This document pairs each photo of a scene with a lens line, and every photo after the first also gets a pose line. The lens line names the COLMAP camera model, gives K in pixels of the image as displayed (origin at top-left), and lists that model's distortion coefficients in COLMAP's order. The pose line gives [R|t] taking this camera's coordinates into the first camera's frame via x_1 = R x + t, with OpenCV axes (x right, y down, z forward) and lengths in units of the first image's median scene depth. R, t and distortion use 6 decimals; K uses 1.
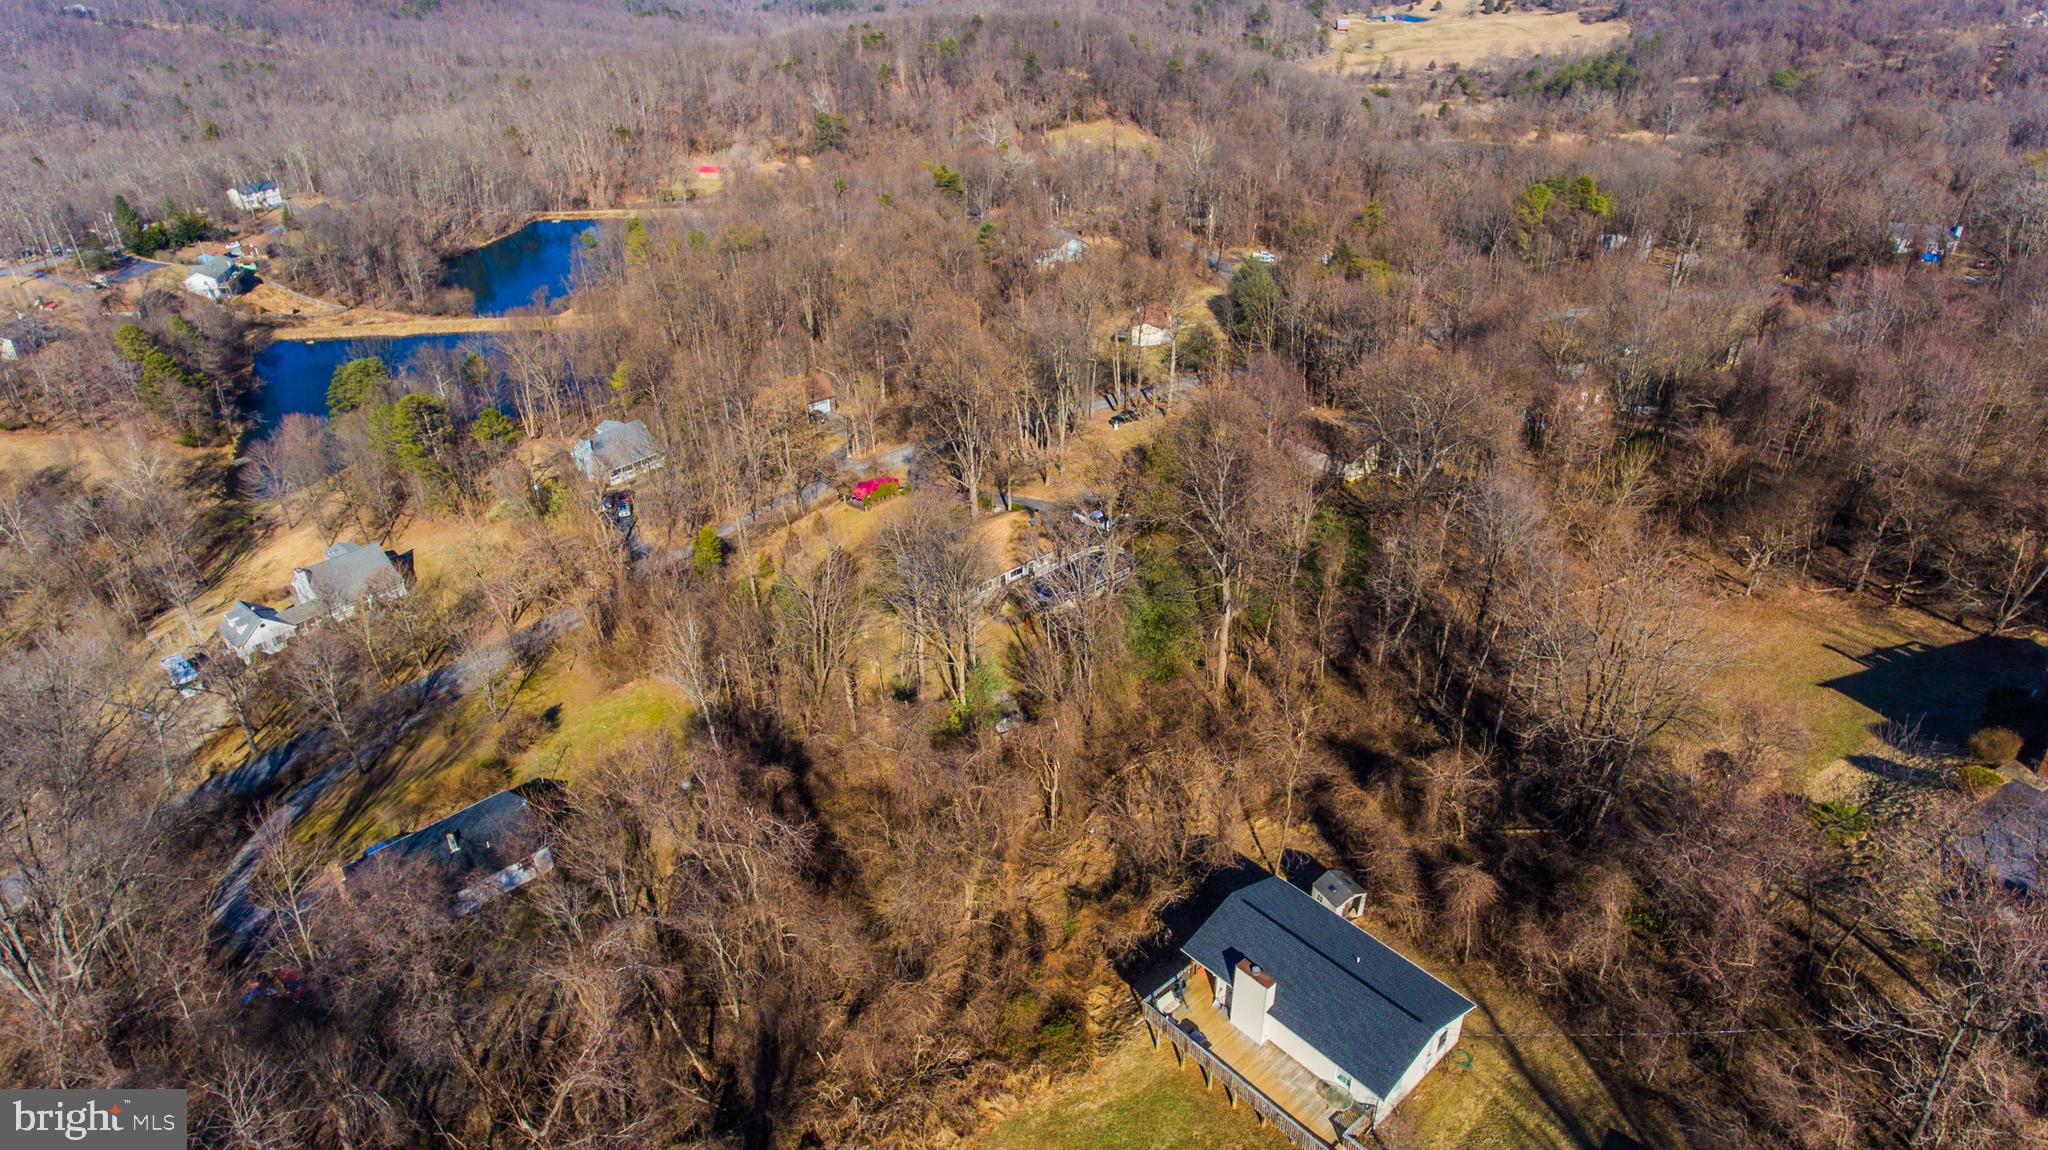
lens RADIAL K [[1207.9, 0, 1024.0], [0, 1207.9, 575.0], [0, 0, 1]] dist [0.000960, -0.000390]
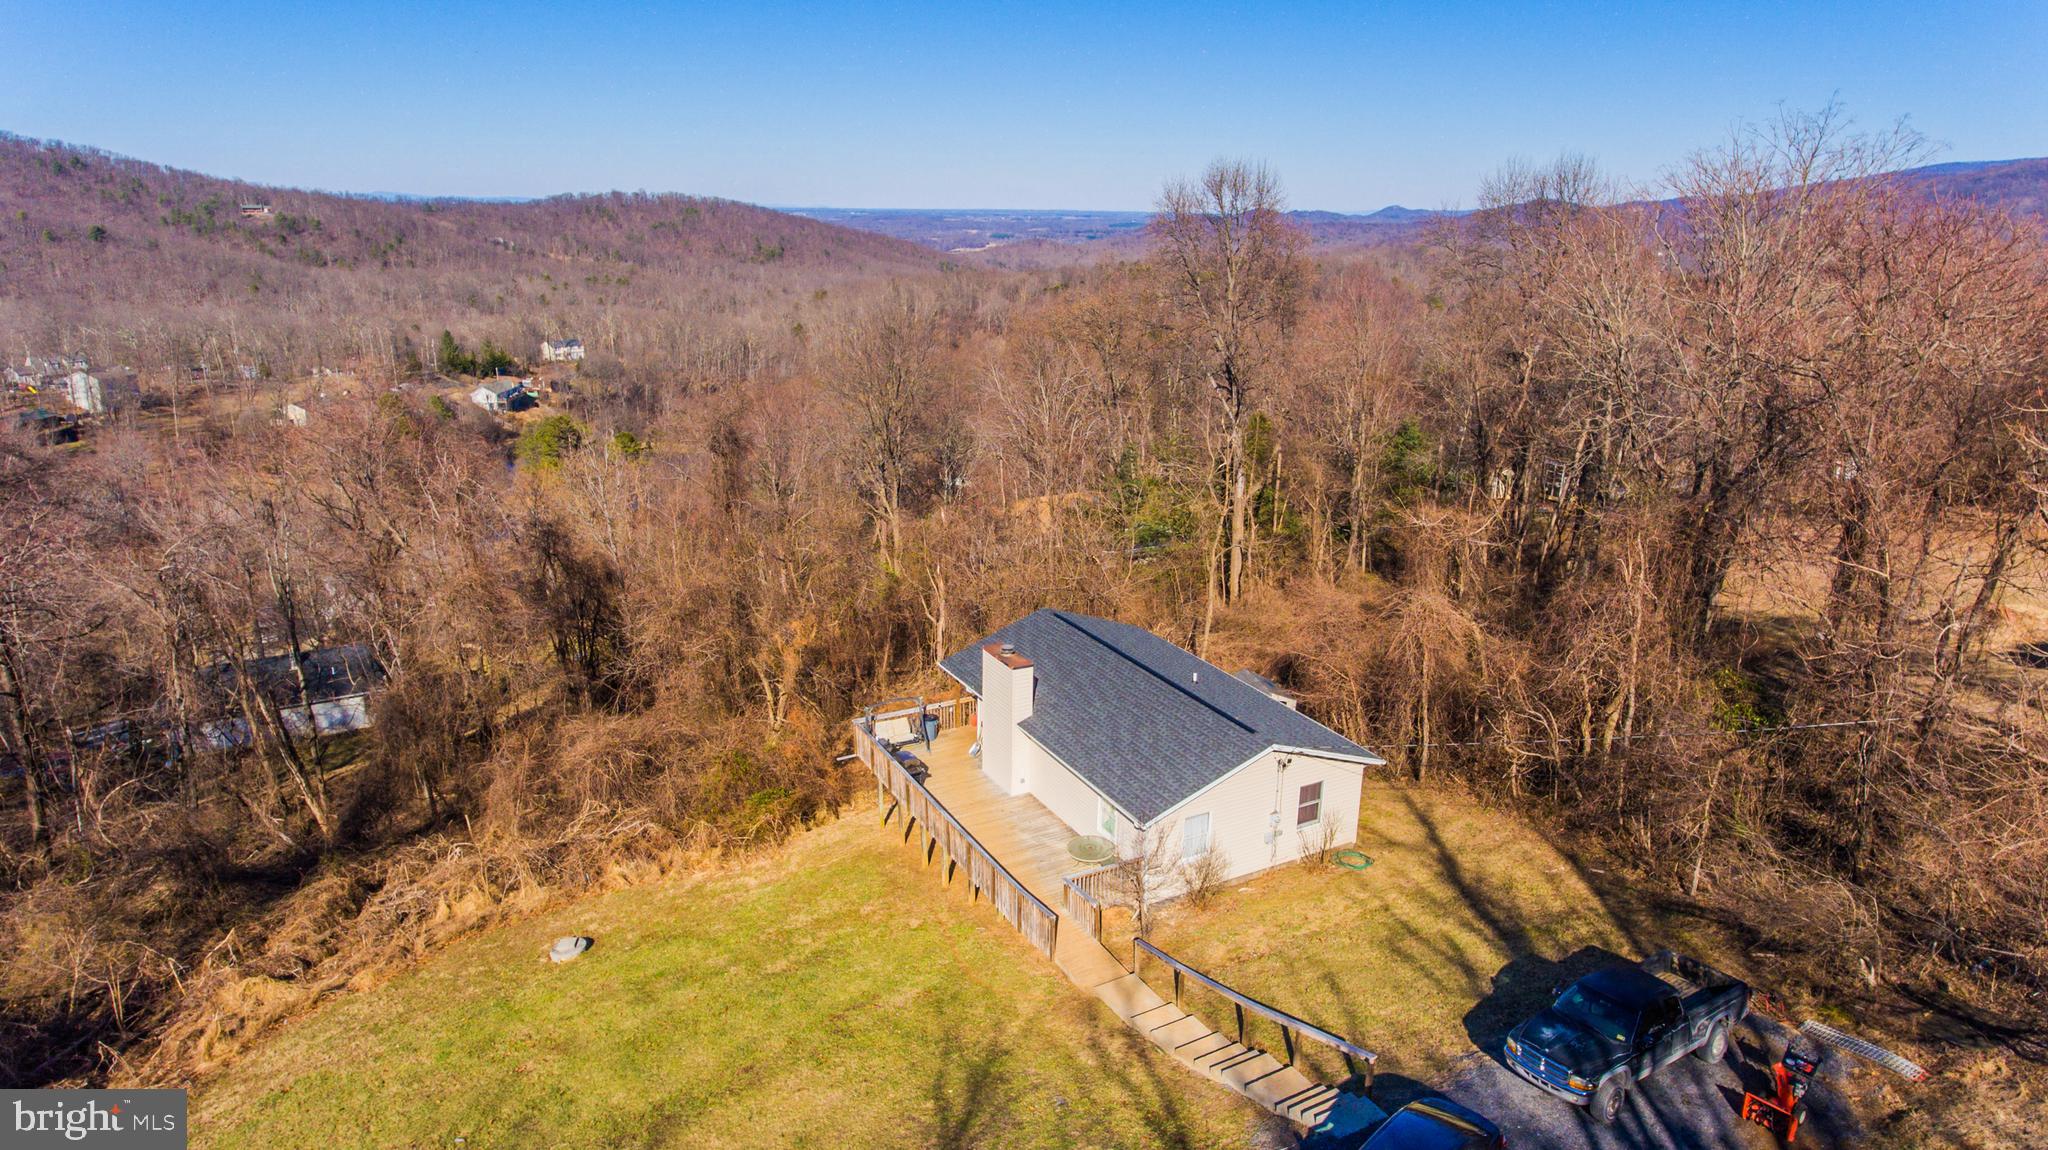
lens RADIAL K [[1207.9, 0, 1024.0], [0, 1207.9, 575.0], [0, 0, 1]] dist [0.000960, -0.000390]
pose [[0.971814, 0.095744, -0.215431, 0.099693], [-0.139906, 0.969726, -0.200145, 0.125349], [0.189746, 0.224644, 0.955789, 0.125841]]
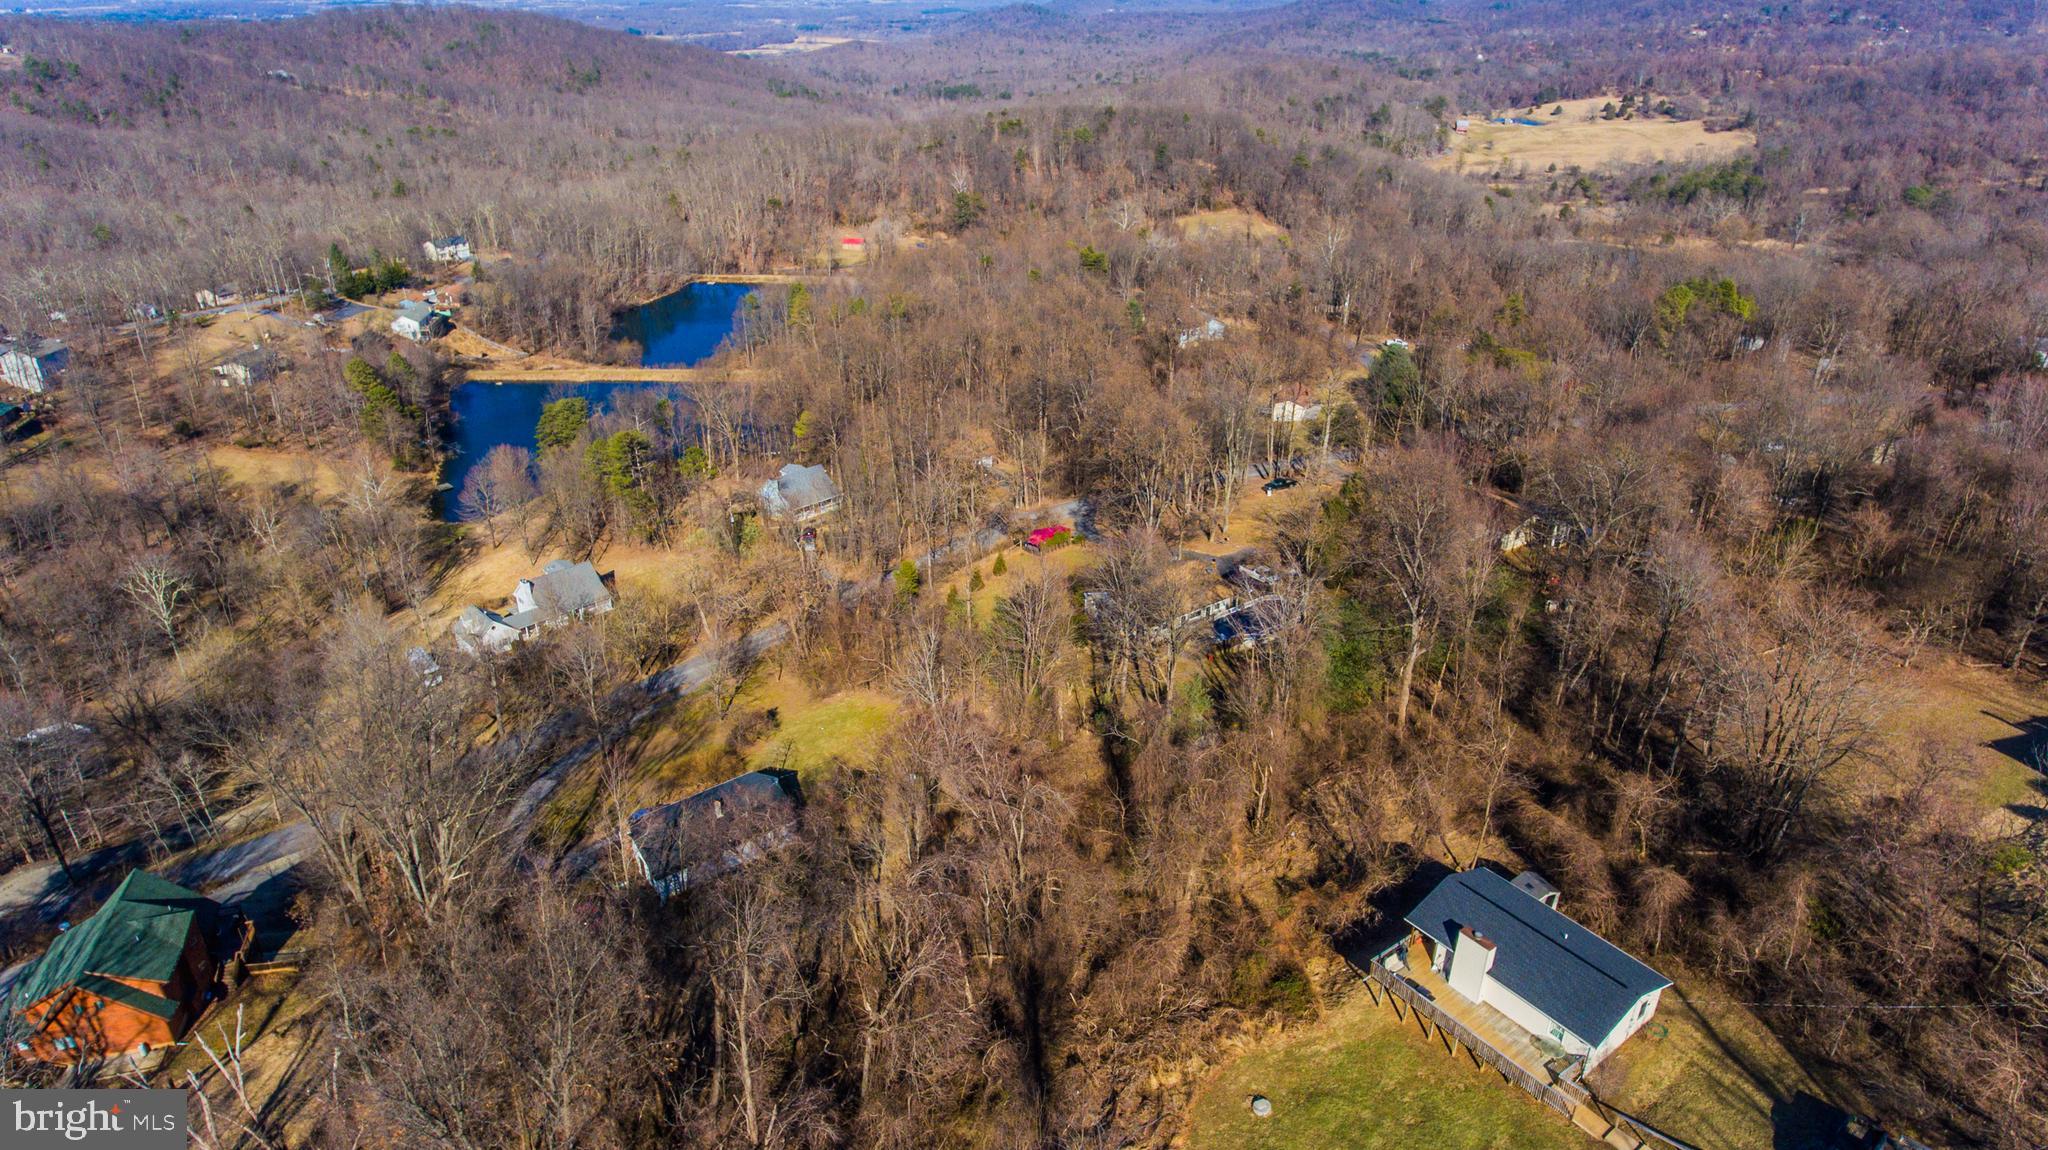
lens RADIAL K [[1202.8, 0, 1024.0], [0, 1202.8, 575.0], [0, 0, 1]] dist [0.002030, -0.003820]
pose [[0.995756, 0.057874, -0.071565, -0.055348], [-0.062103, 0.996362, -0.058354, 0.023218], [0.067928, 0.062551, 0.995728, -0.062695]]
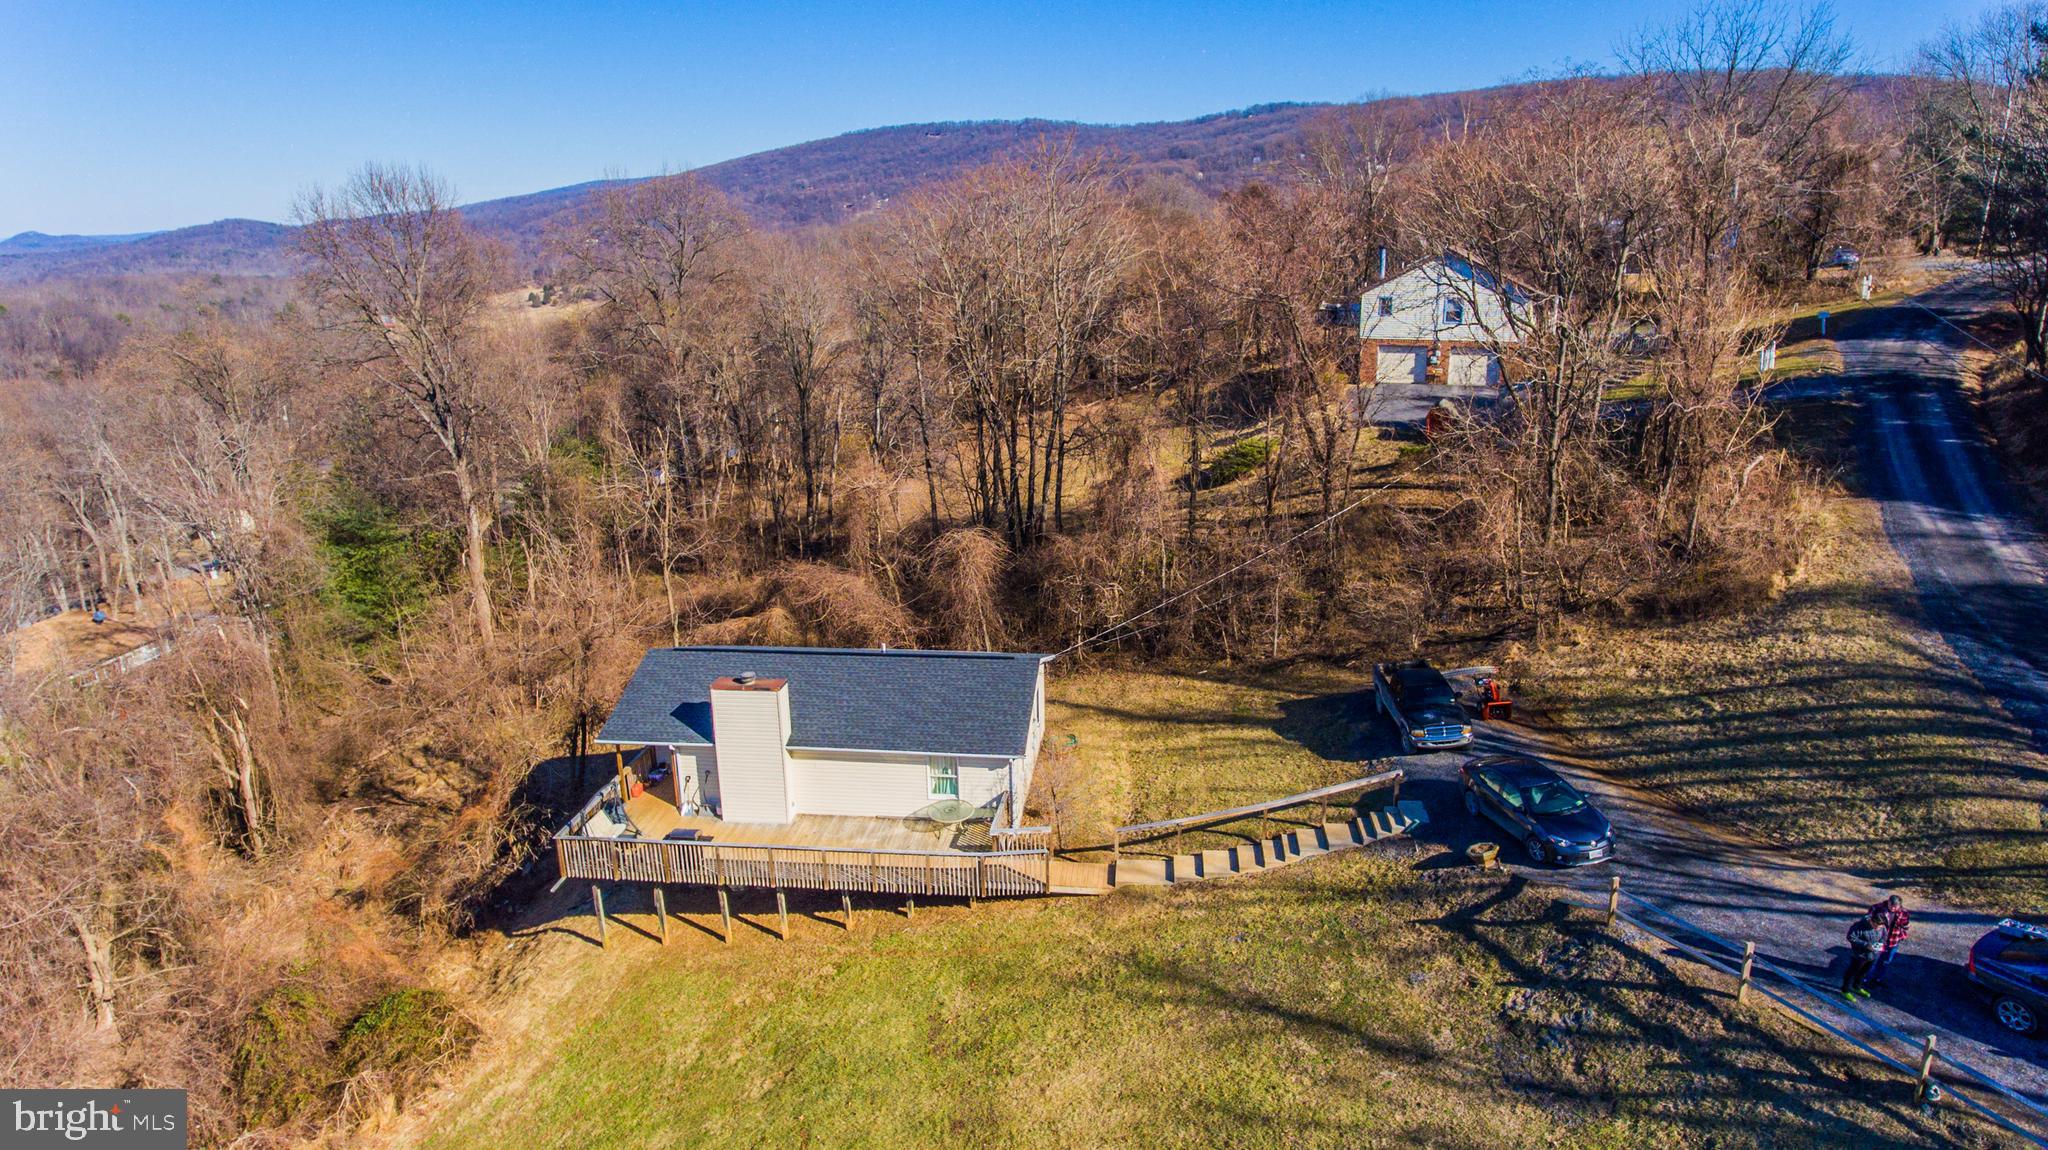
lens RADIAL K [[1207.9, 0, 1024.0], [0, 1207.9, 575.0], [0, 0, 1]] dist [0.000960, -0.000390]
pose [[0.753093, -0.178090, 0.633352, -0.018352], [0.333381, 0.933221, -0.134001, 0.122675], [-0.567193, 0.312063, 0.762174, 0.147149]]
